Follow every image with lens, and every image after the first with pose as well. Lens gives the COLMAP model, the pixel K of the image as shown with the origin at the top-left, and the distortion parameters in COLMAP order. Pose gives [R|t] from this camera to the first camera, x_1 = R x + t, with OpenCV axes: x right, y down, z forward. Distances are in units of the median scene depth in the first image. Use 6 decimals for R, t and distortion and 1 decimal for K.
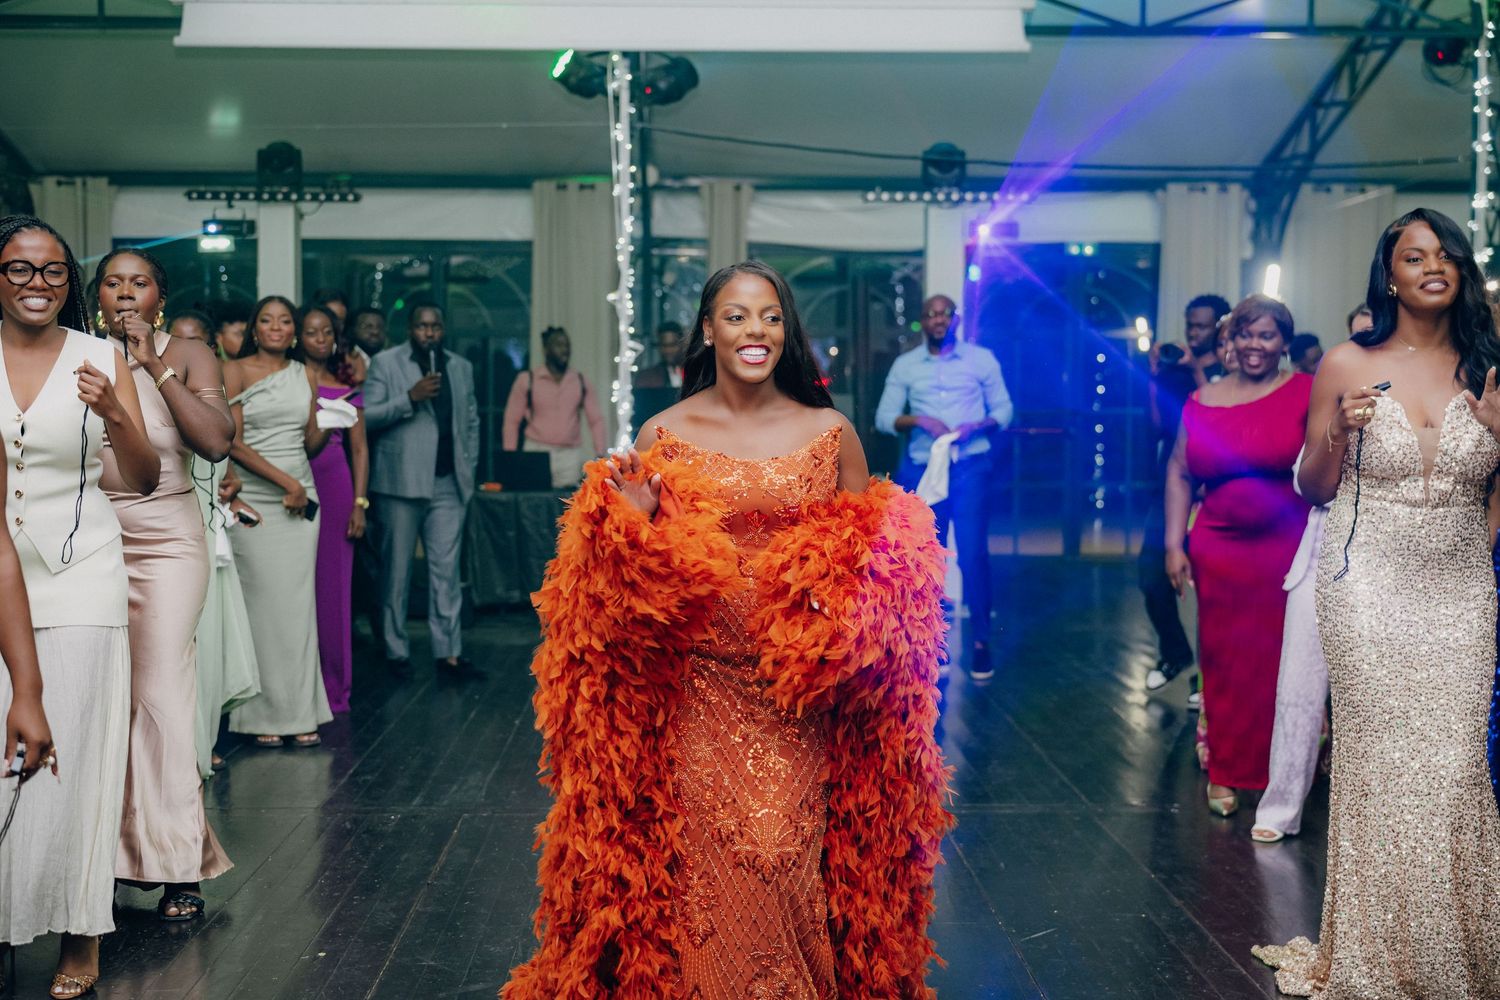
lens RADIAL K [[2052.4, 0, 736.2], [0, 2052.4, 493.2], [0, 0, 1]] dist [0.010219, 0.000000]
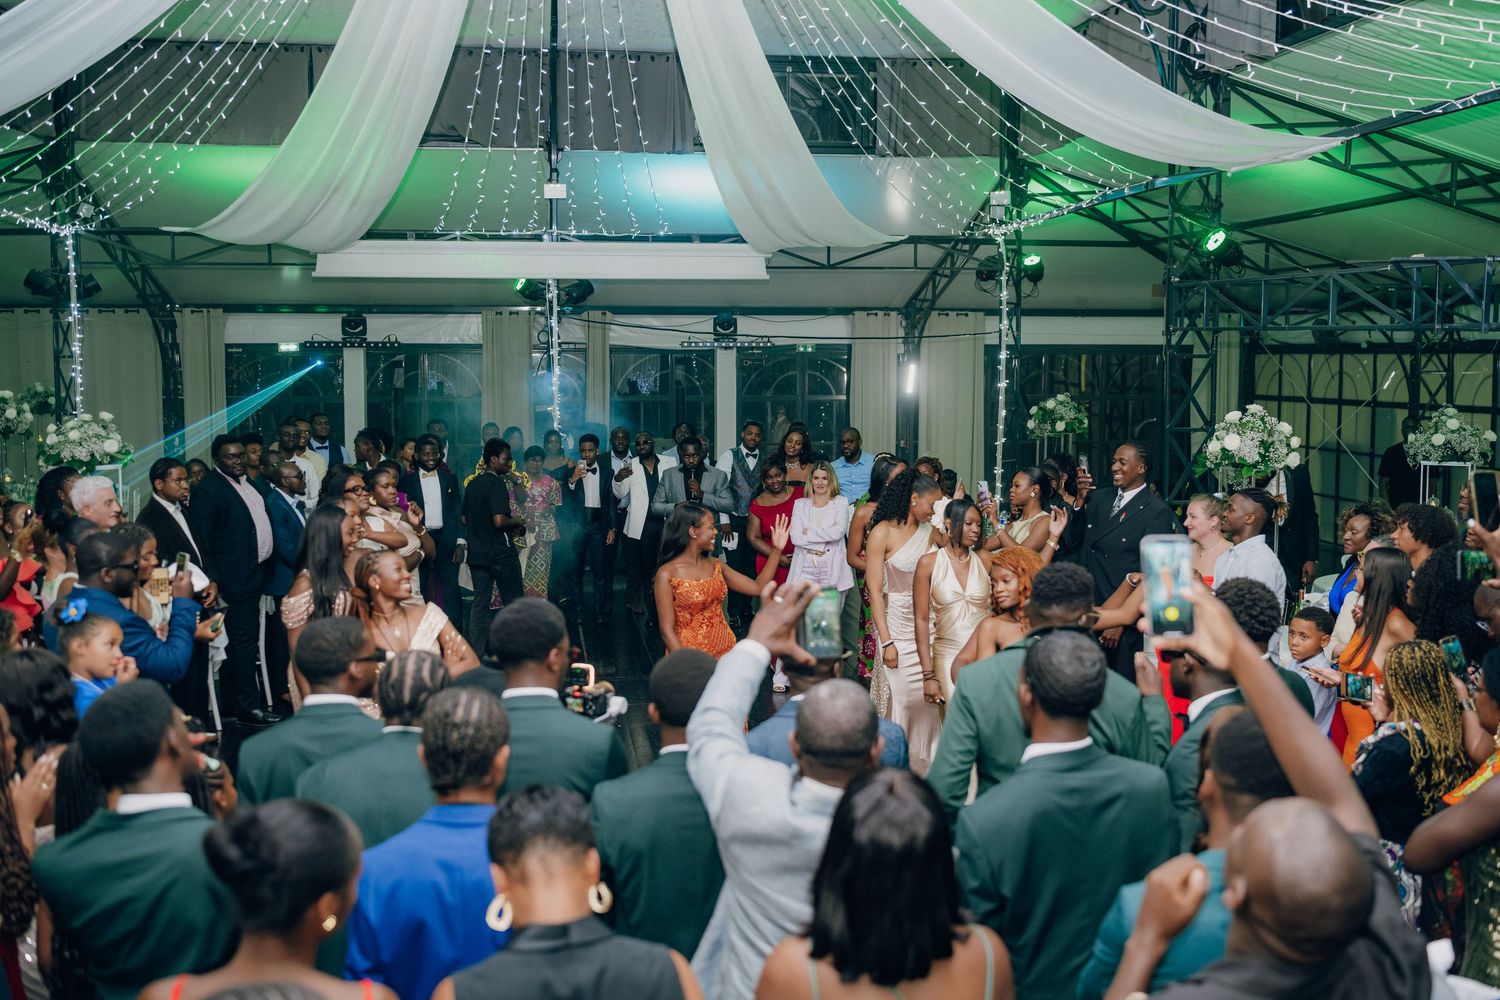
lens RADIAL K [[1612.9, 0, 736.7], [0, 1612.9, 504.0], [0, 0, 1]] dist [0.002846, 0.000000]
pose [[0.994296, -0.010759, 0.106112, -0.045597], [0.006062, 0.998991, 0.044493, -0.070162], [-0.106484, -0.043596, 0.993358, -0.466304]]
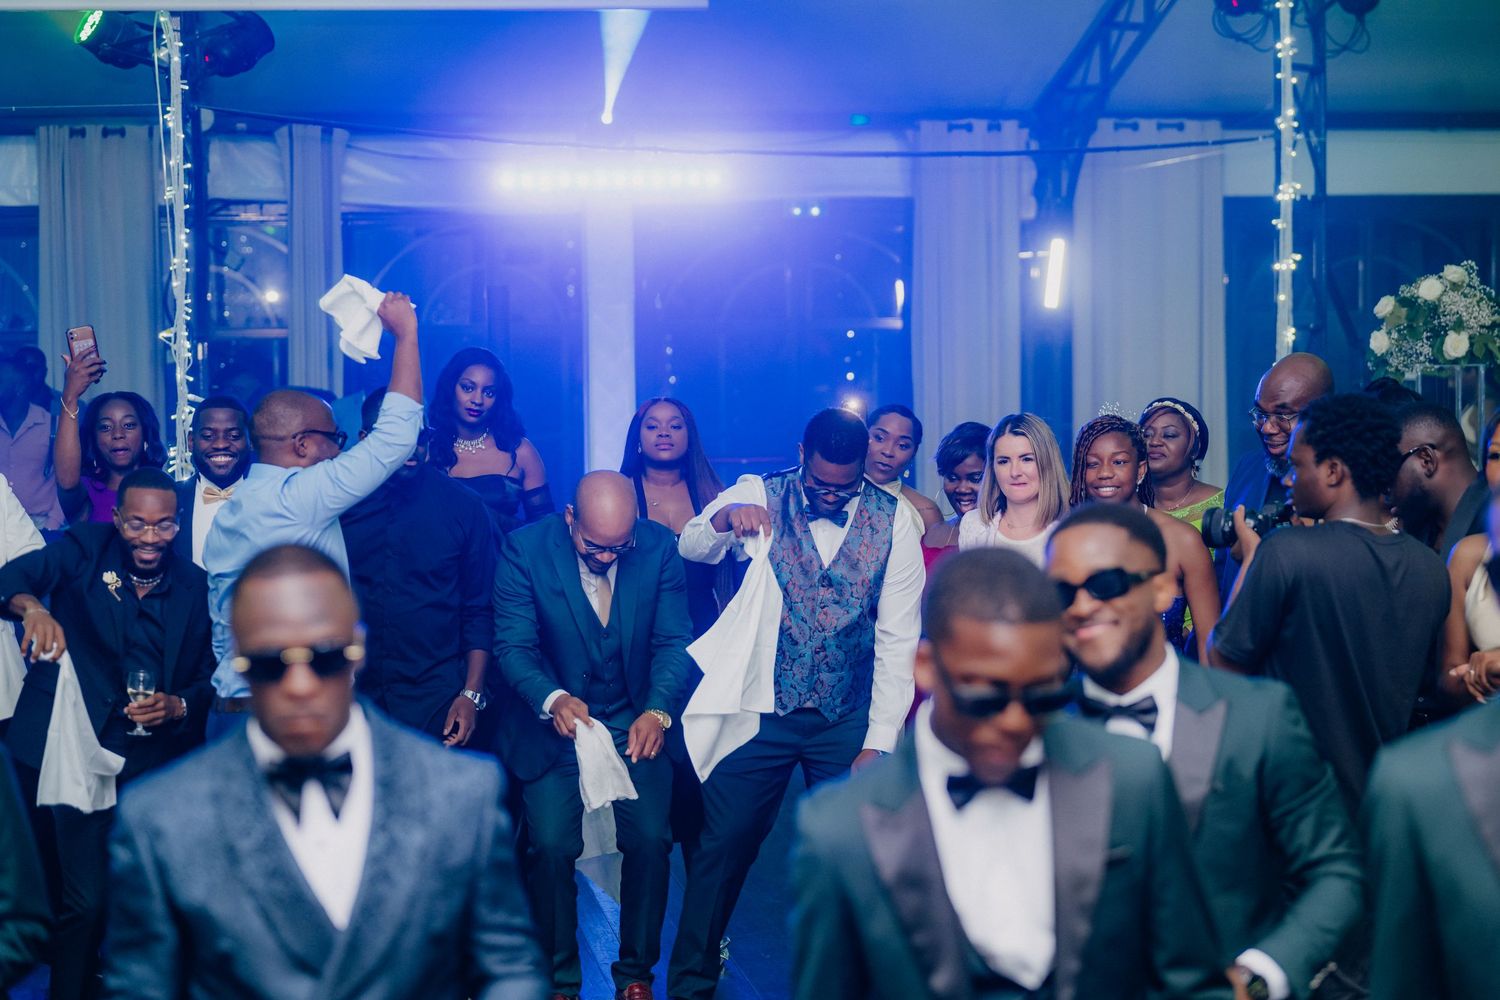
lens RADIAL K [[3267.2, 0, 734.9], [0, 3267.2, 486.1], [0, 0, 1]] dist [-0.003049, 0.000000]
pose [[0.992213, -0.021039, 0.122761, -0.001096], [0.020126, 0.999760, 0.008675, -0.044501], [-0.122914, -0.006137, 0.992398, -0.205306]]
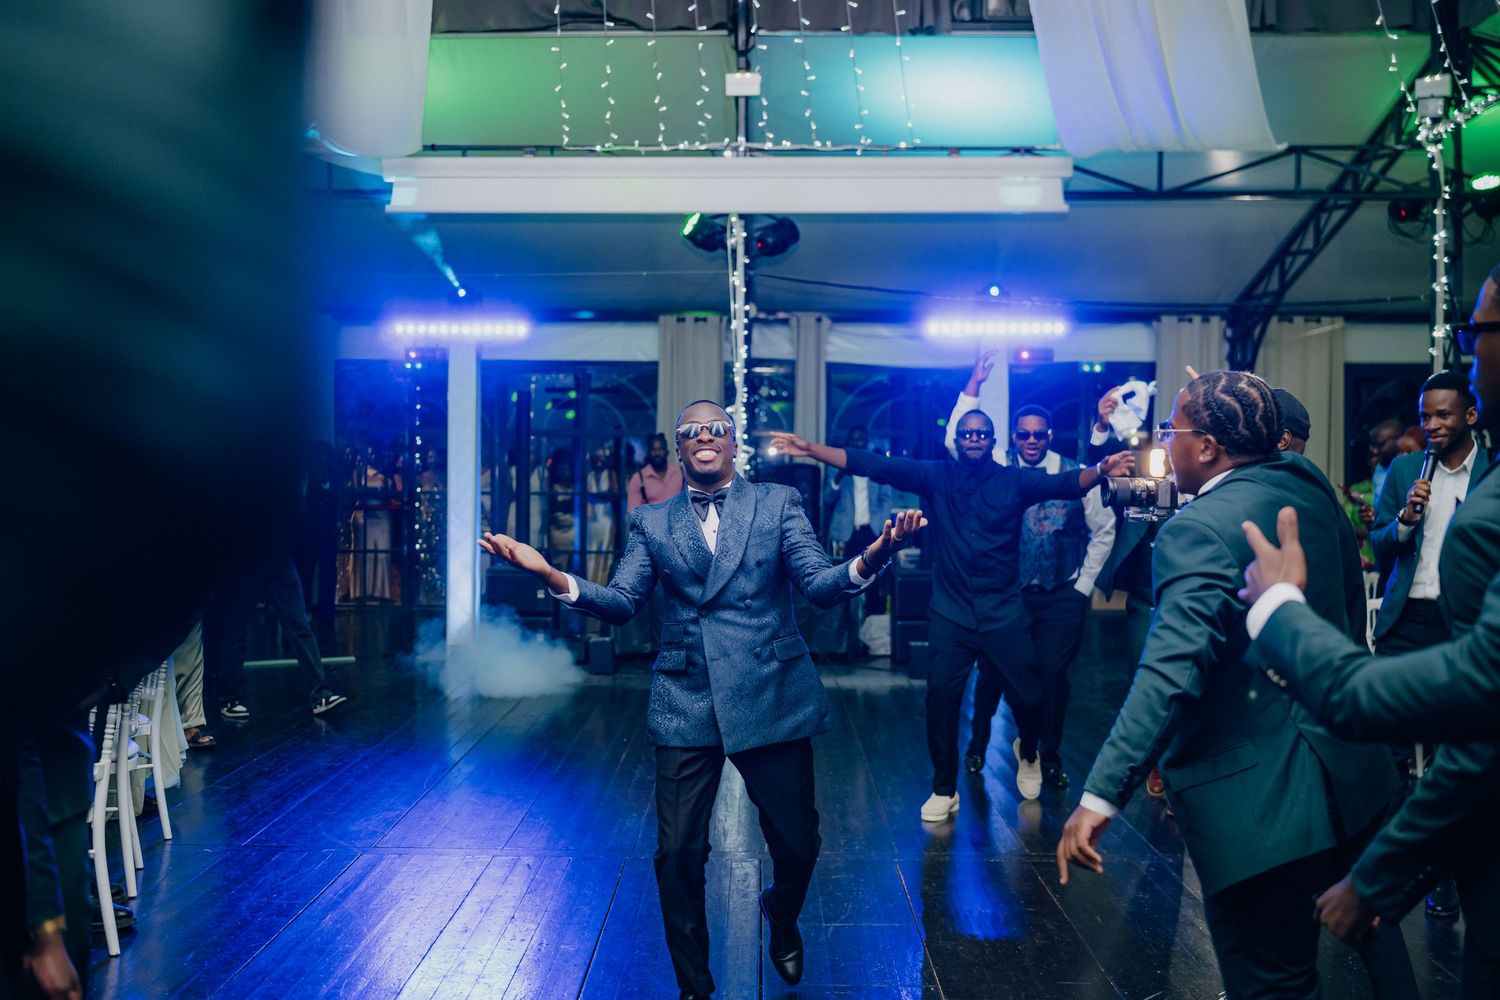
lens RADIAL K [[1515.1, 0, 718.8], [0, 1515.1, 492.8], [0, 0, 1]] dist [0.001927, 0.000000]
pose [[0.998604, 0.002942, -0.052733, -0.017591], [-0.004590, 0.999504, -0.031163, -0.015908], [0.052615, 0.031361, 0.998122, 0.079487]]
